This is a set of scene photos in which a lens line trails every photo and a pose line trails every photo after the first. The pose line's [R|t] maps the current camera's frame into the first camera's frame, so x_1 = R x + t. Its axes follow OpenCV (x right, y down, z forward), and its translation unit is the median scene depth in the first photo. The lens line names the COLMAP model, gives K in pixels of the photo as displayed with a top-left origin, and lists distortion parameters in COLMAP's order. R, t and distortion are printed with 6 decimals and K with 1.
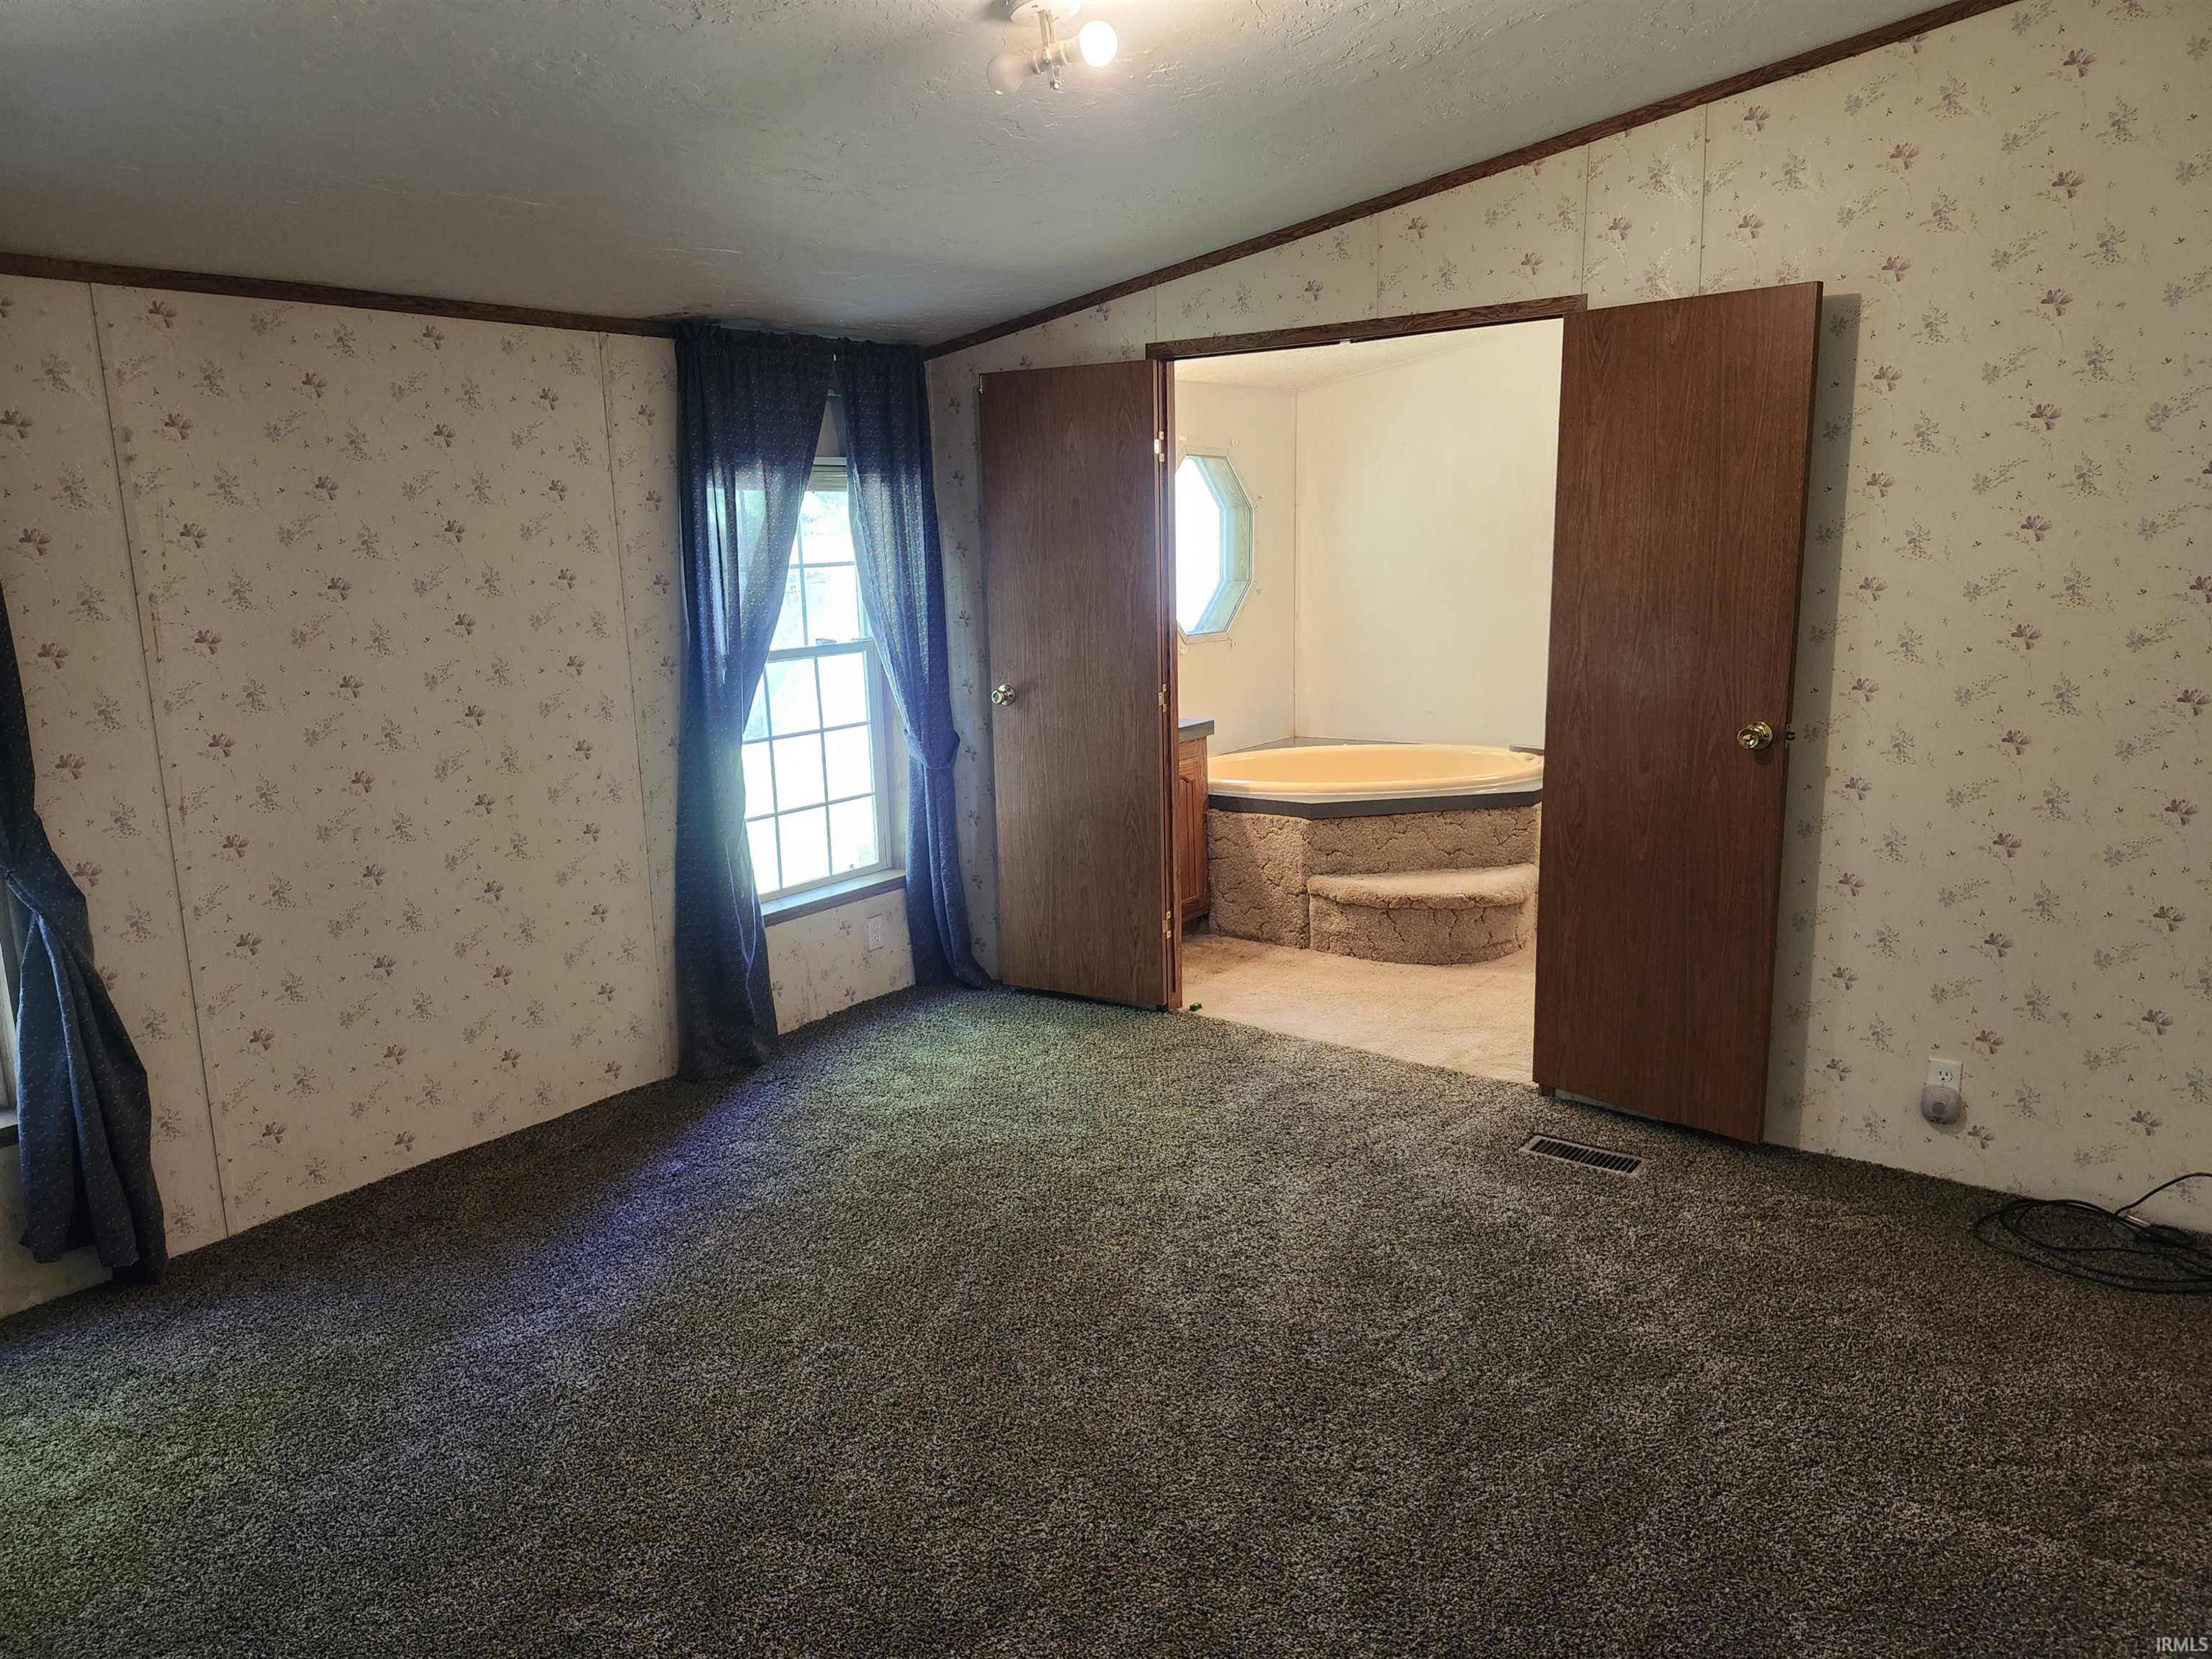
lens RADIAL K [[1530.7, 0, 1098.8], [0, 1530.7, 821.7], [0, 0, 1]] dist [0.106097, -0.134055]
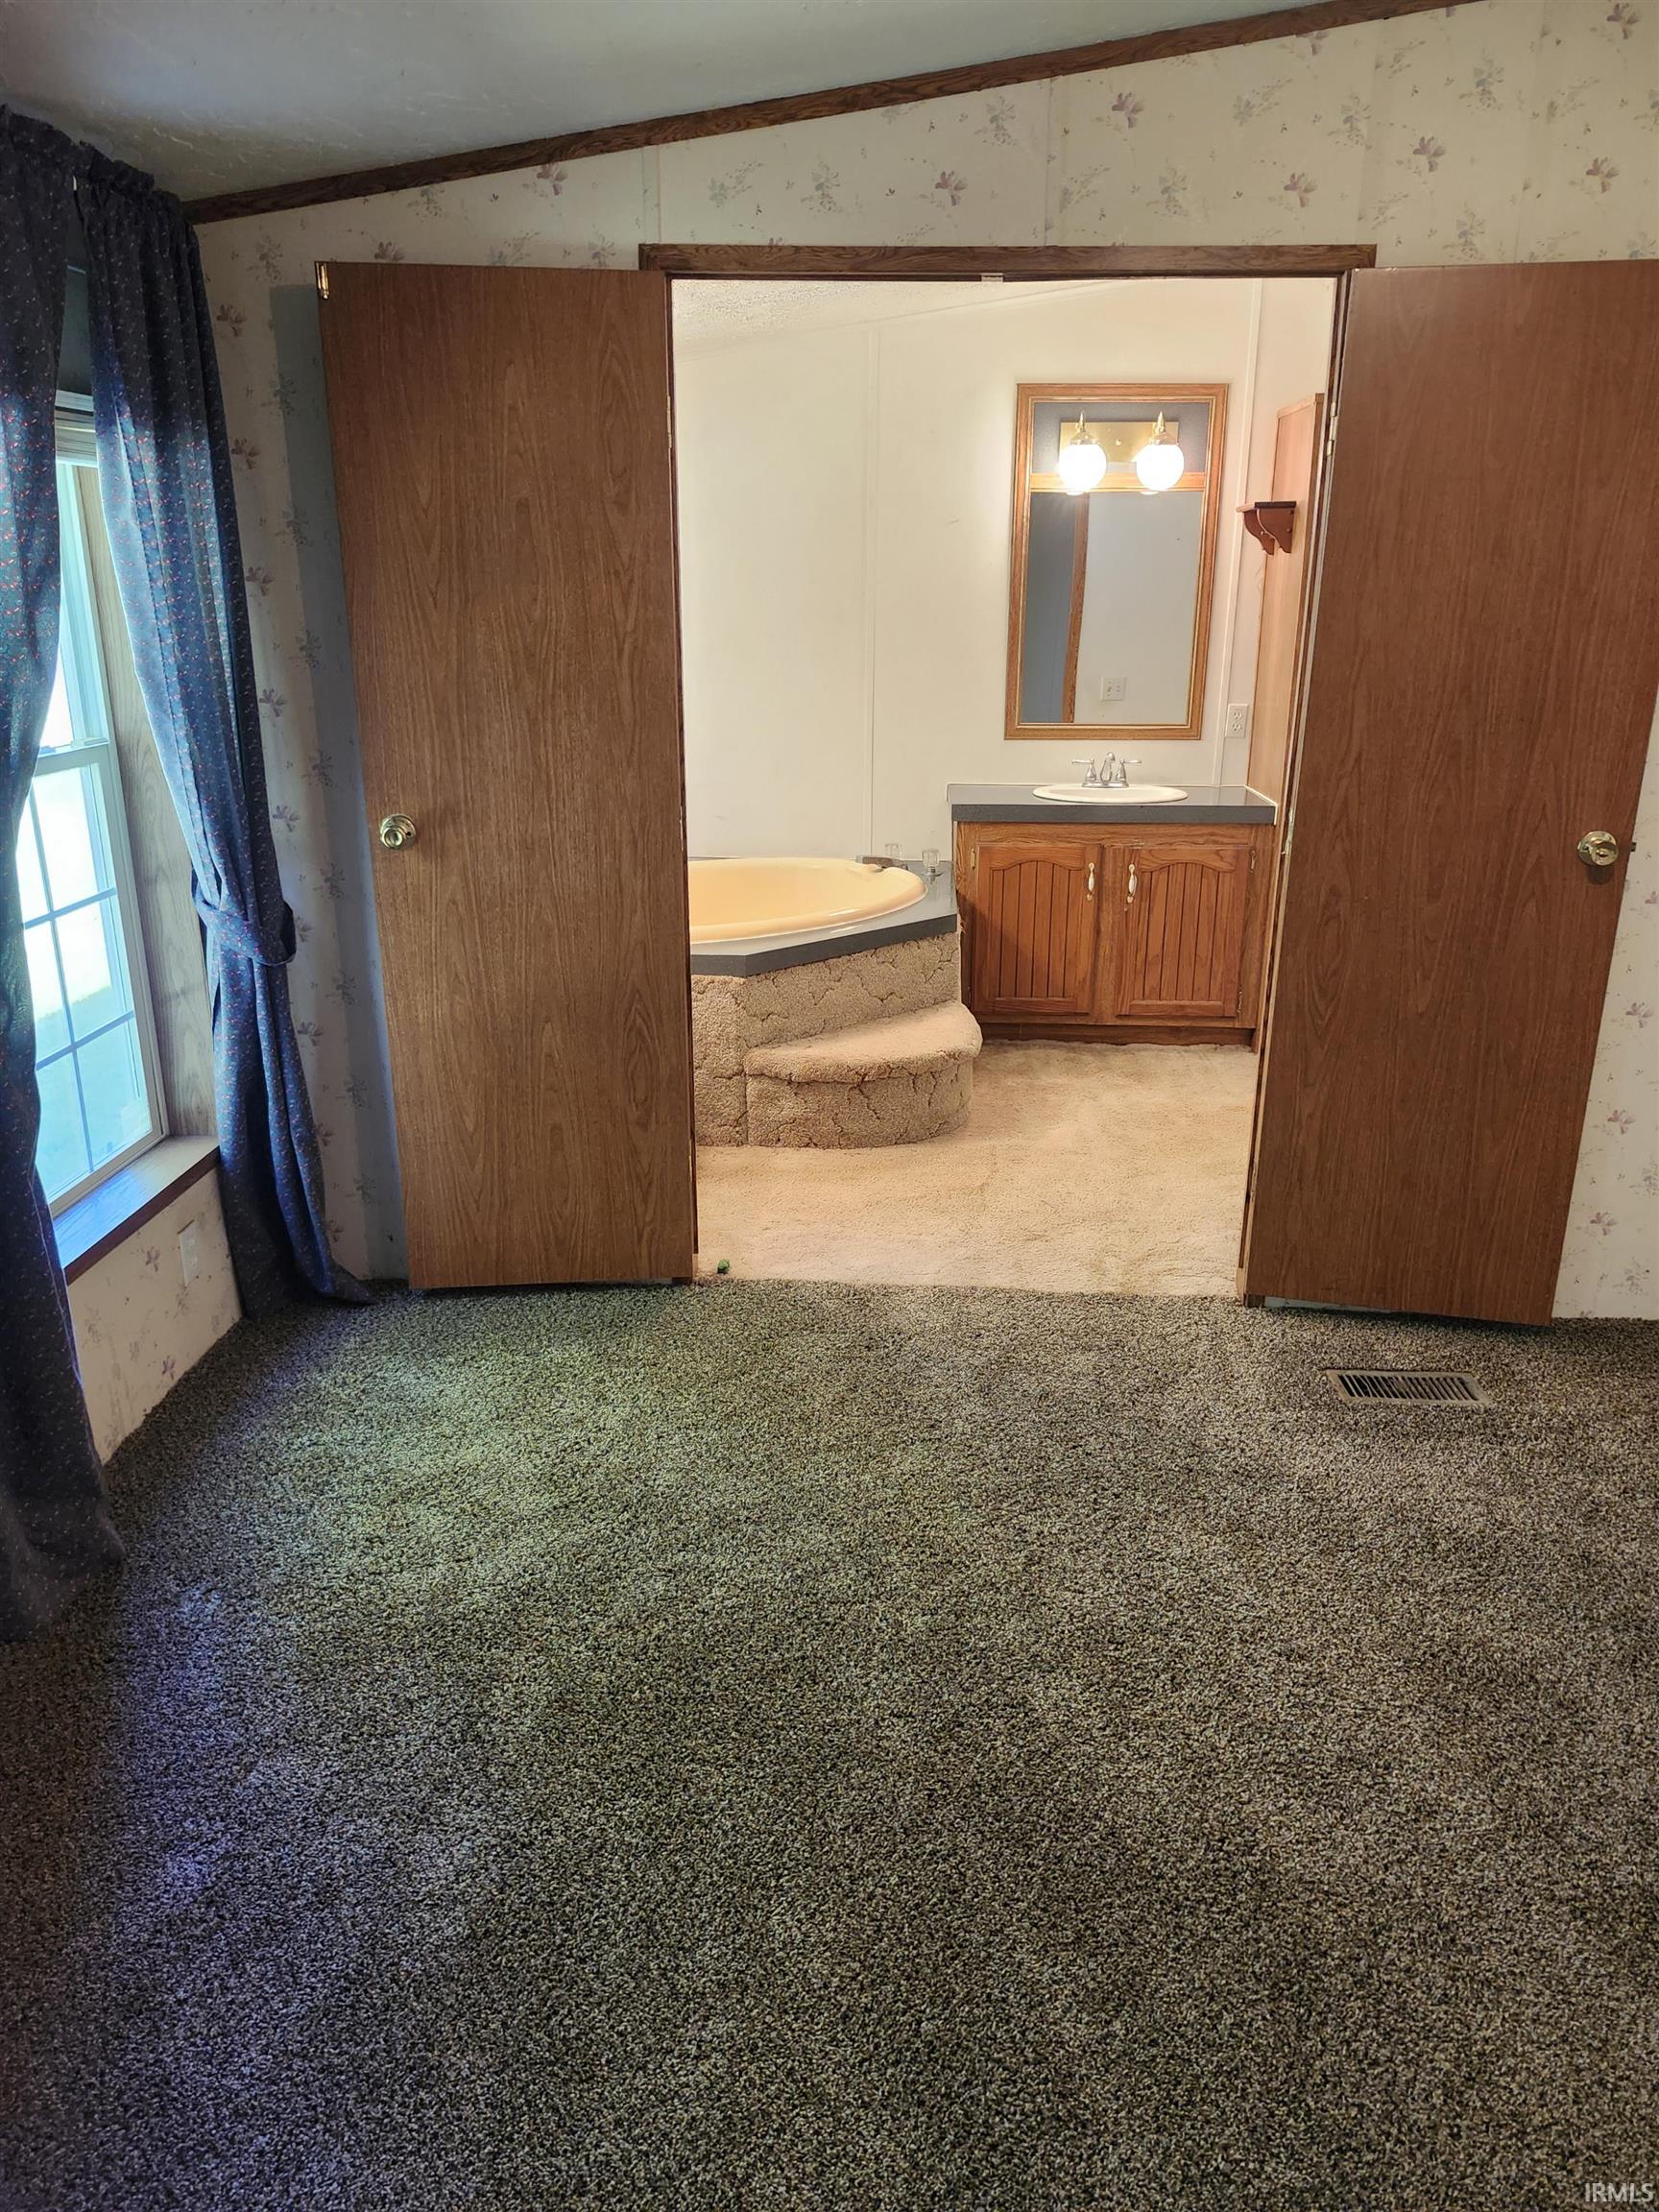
lens RADIAL K [[1530.7, 0, 876.7], [0, 1530.7, 1068.4], [0, 0, 1]] dist [0.106097, -0.134055]
pose [[0.828462, -0.136455, 0.543167, -0.266340], [0.077881, 0.988510, 0.129546, -0.059108], [-0.554603, -0.065021, 0.829571, 0.407983]]
